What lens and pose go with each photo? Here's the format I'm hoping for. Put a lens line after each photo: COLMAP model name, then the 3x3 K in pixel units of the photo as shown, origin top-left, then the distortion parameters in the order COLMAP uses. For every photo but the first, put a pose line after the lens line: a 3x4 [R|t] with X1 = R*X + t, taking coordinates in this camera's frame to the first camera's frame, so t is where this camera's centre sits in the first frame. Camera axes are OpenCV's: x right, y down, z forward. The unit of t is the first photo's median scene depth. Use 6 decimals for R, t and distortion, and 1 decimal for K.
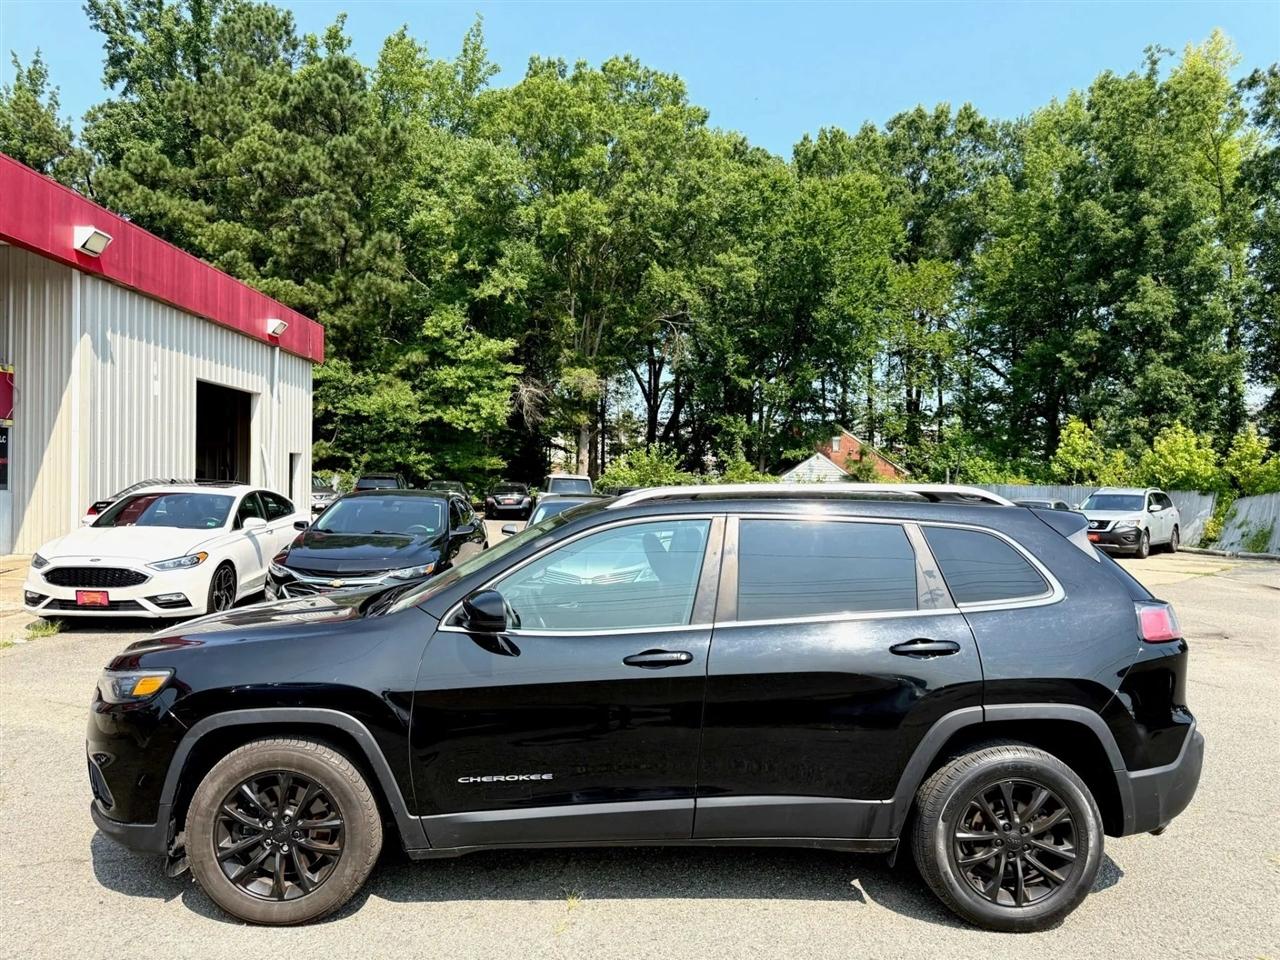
lens RADIAL K [[931.7, 0, 639.6], [0, 931.7, 481.3], [0, 0, 1]] dist [0.008564, 0.003349]
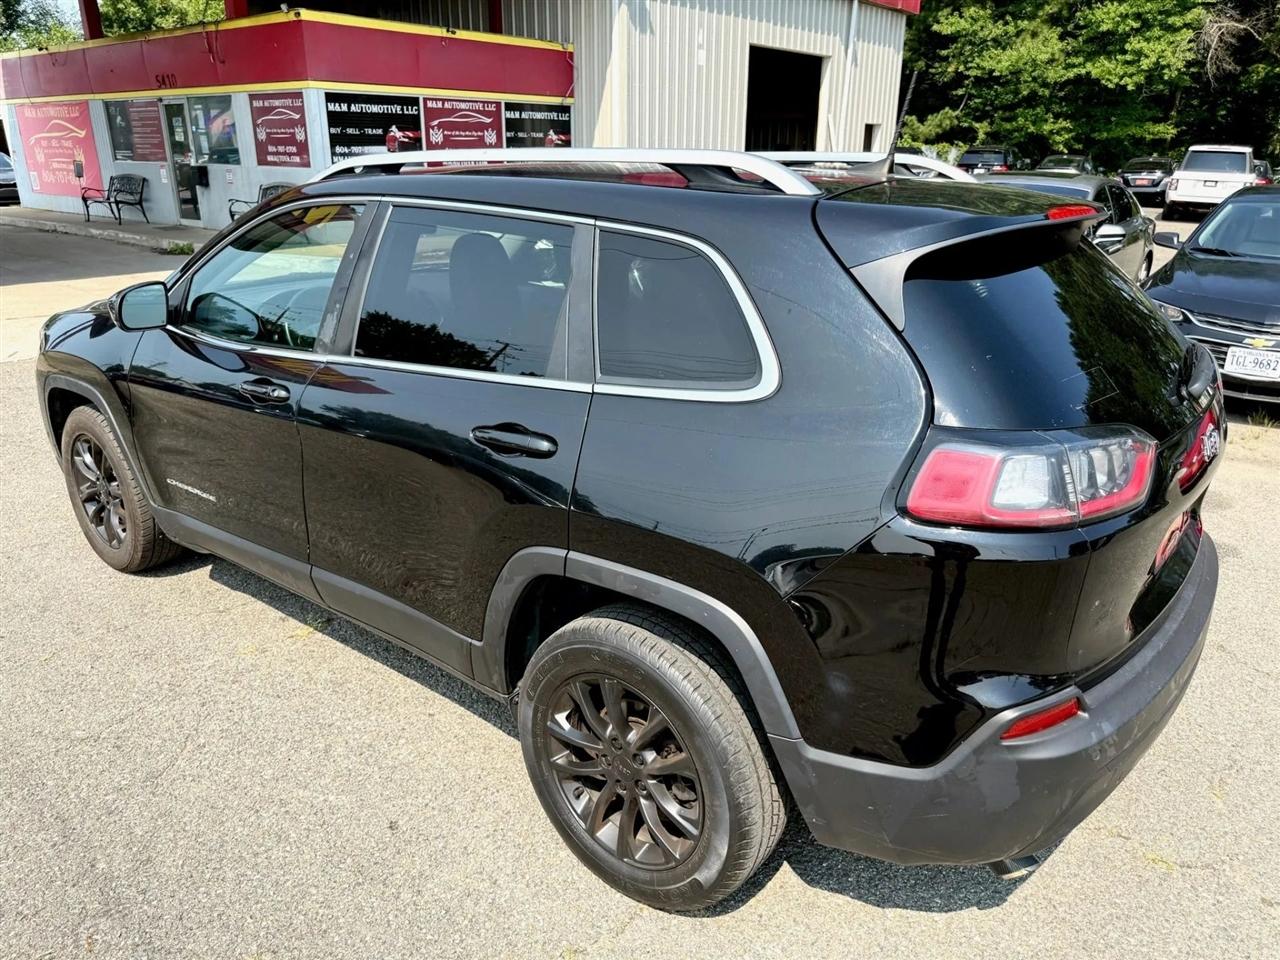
lens RADIAL K [[931.7, 0, 639.6], [0, 931.7, 481.3], [0, 0, 1]] dist [0.008564, 0.003349]
pose [[0.749070, 0.216832, -0.626002, 0.082867], [0.000506, 0.944734, 0.327839, 0.000808], [0.662491, -0.245891, 0.707561, 0.068534]]
